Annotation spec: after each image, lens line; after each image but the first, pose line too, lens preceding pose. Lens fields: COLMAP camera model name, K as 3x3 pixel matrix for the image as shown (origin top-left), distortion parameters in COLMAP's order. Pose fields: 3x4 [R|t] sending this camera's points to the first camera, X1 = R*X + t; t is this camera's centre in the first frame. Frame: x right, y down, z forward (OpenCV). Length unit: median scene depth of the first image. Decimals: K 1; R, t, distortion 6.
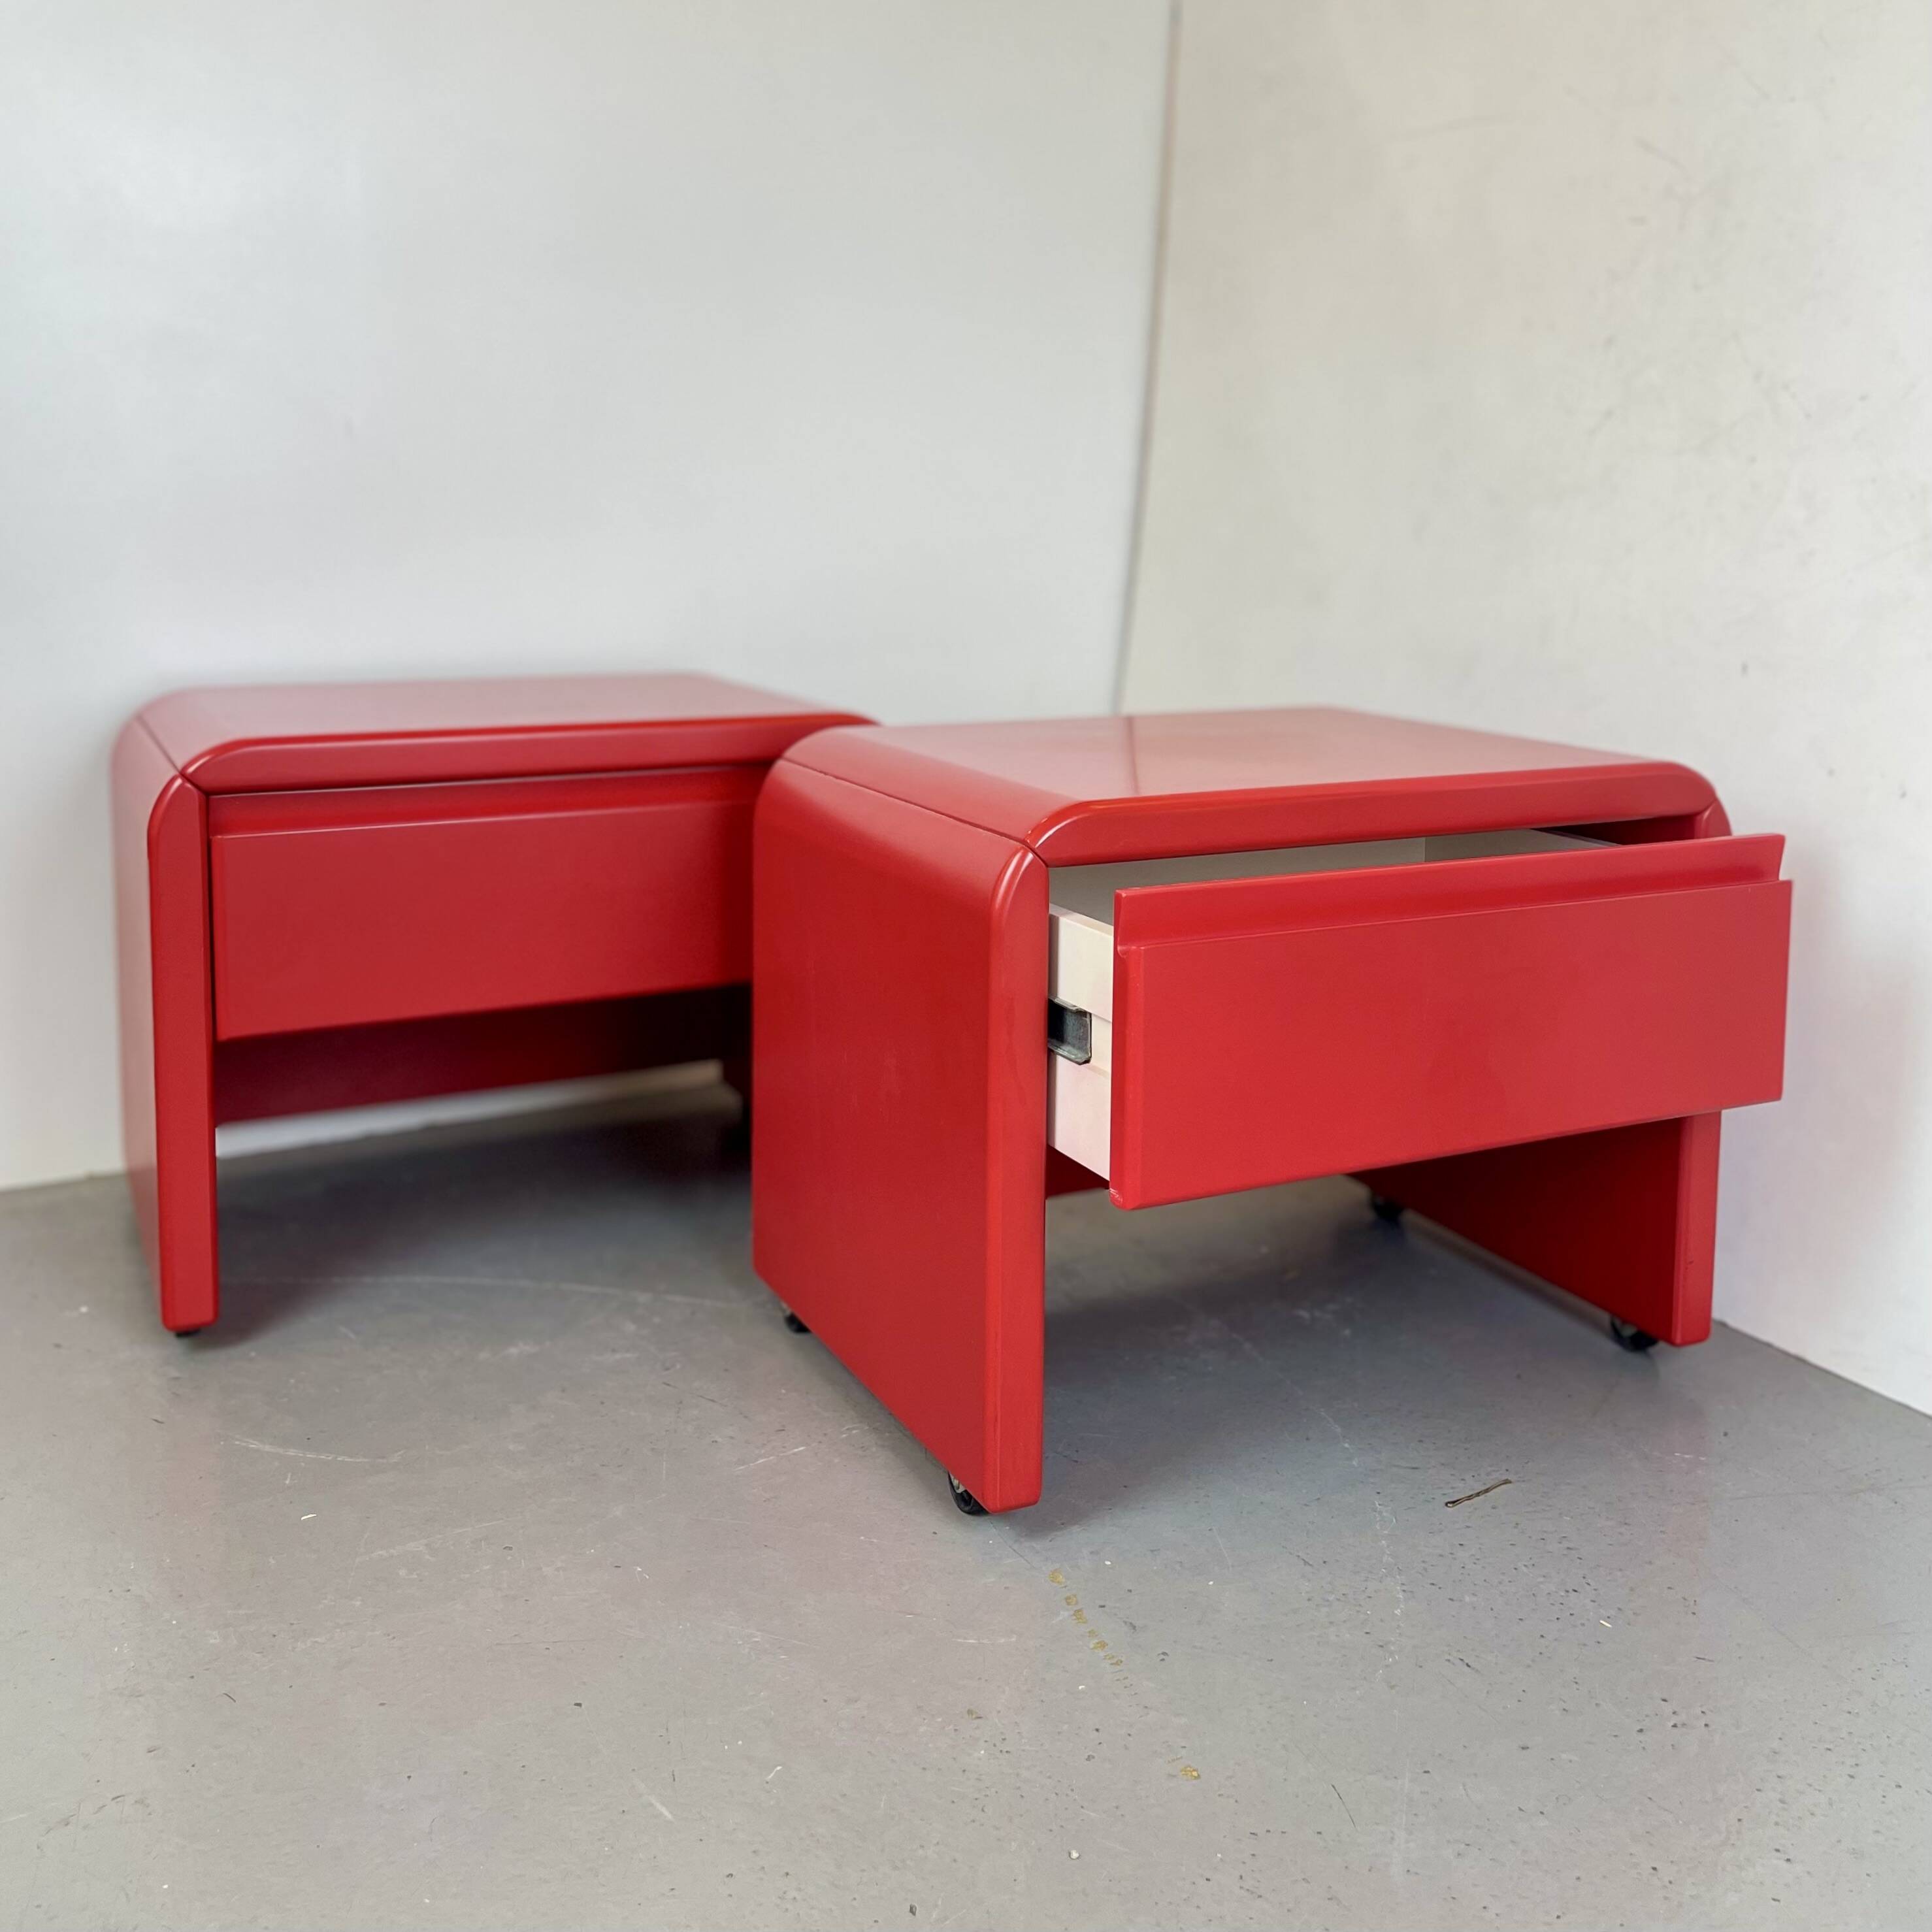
lens RADIAL K [[2031.1, 0, 980.3], [0, 2031.1, 694.9], [0, 0, 1]] dist [0.069750, -0.089527]
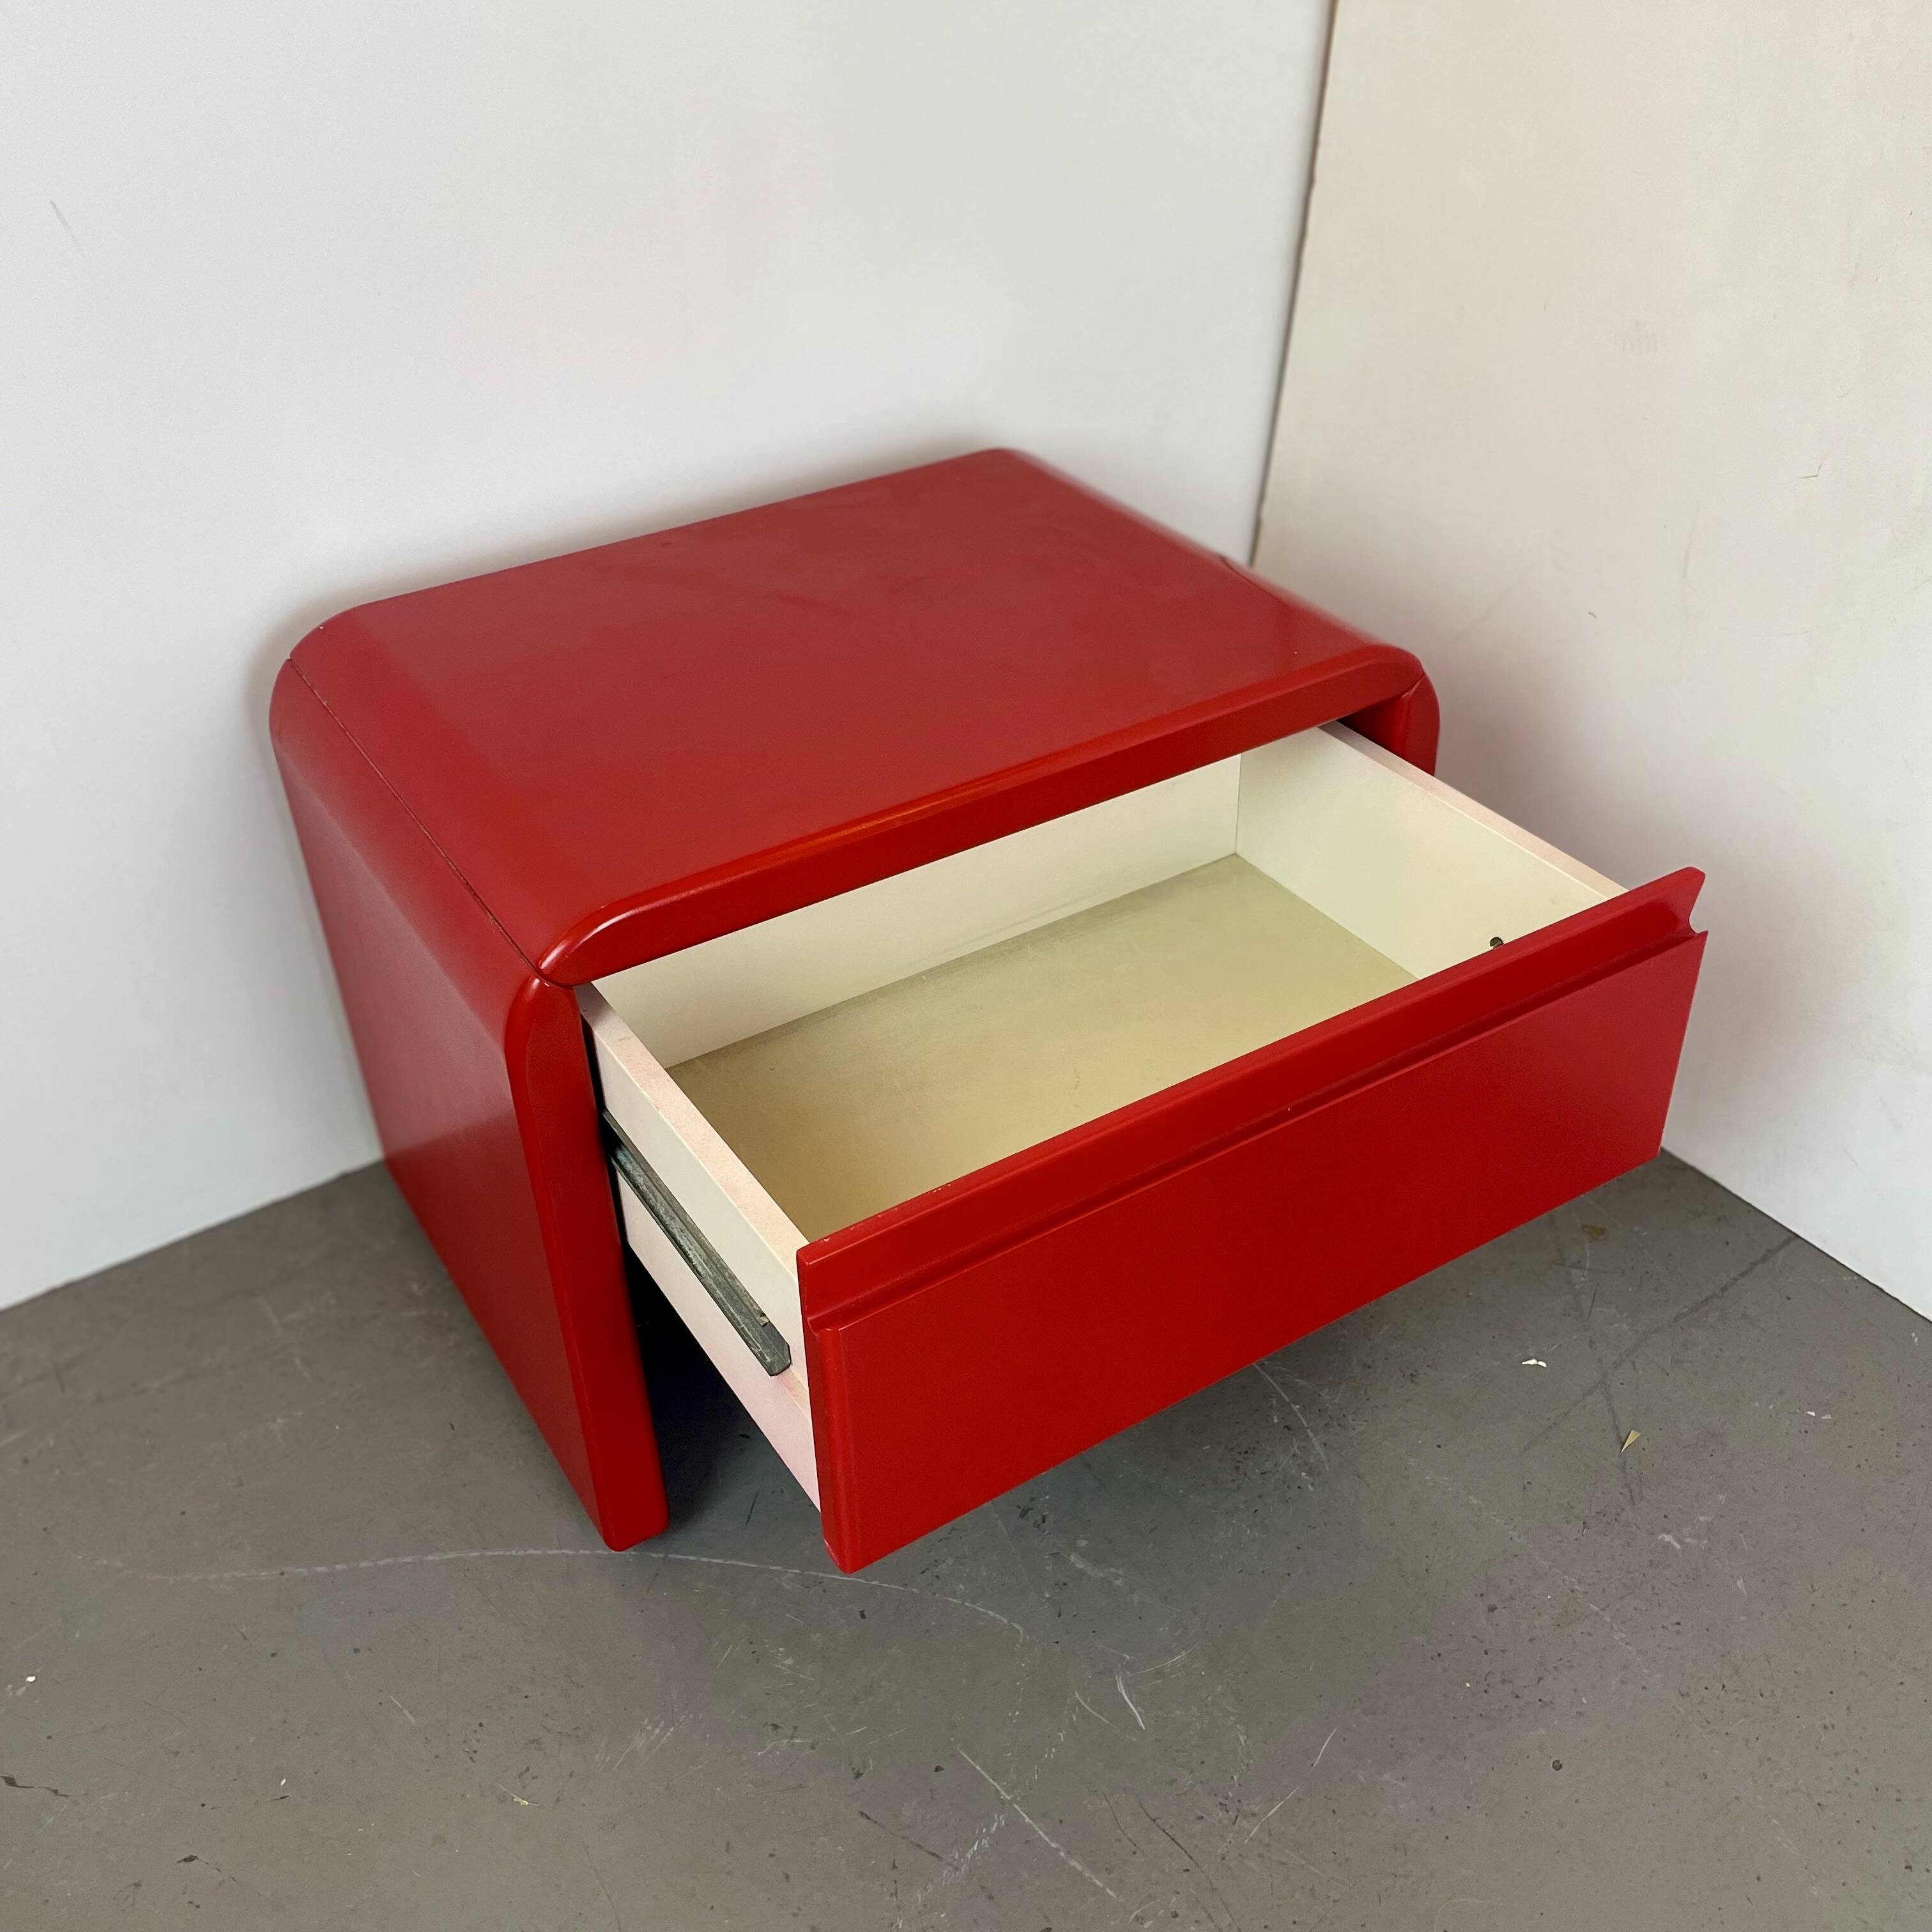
lens RADIAL K [[1974.4, 0, 971.0], [0, 1974.4, 953.7], [0, 0, 1]] dist [0.093168, -0.146386]
pose [[0.996877, -0.073133, 0.029782, -0.138193], [0.050003, 0.876543, 0.478720, -0.330820], [-0.061115, -0.475736, 0.877462, 0.626582]]
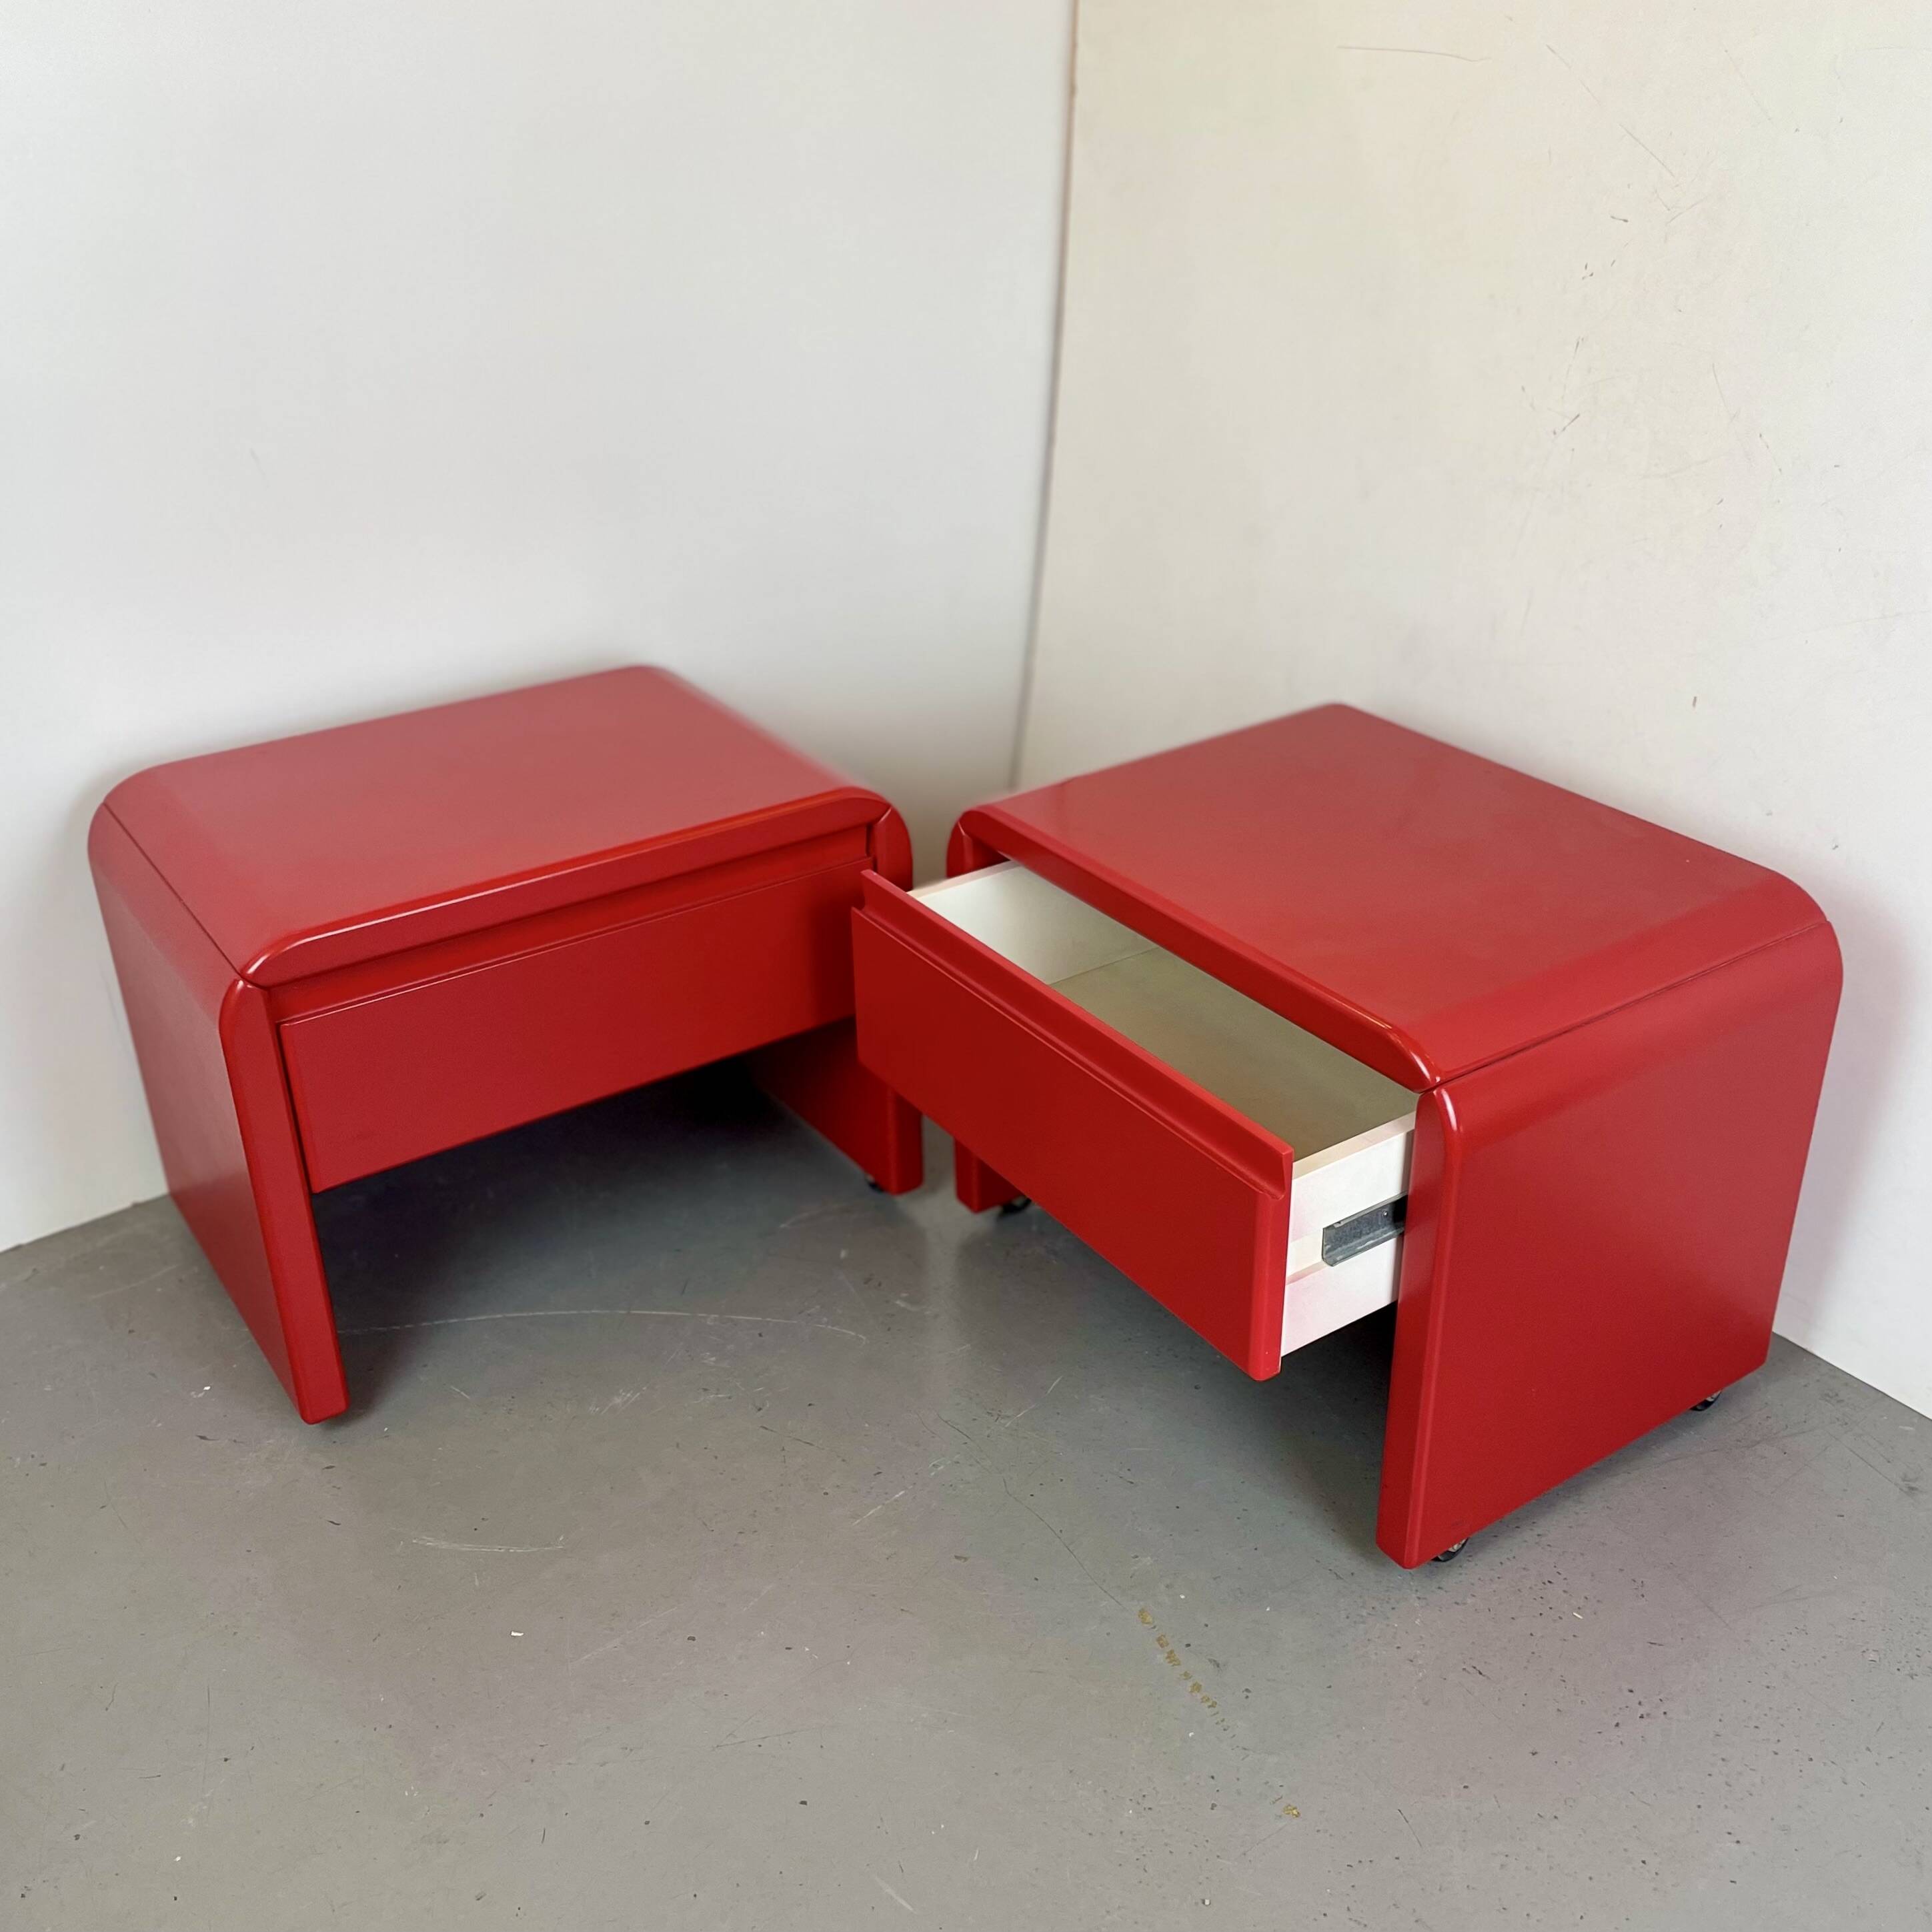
lens RADIAL K [[2066.0, 0, 966.0], [0, 2066.0, 966.0], [0, 0, 1]] dist [0.078952, -0.106316]
pose [[0.991654, -0.084250, 0.097595, -0.160384], [0.042455, 0.928126, 0.369838, -0.406204], [-0.121739, -0.362607, 0.923956, -0.005323]]
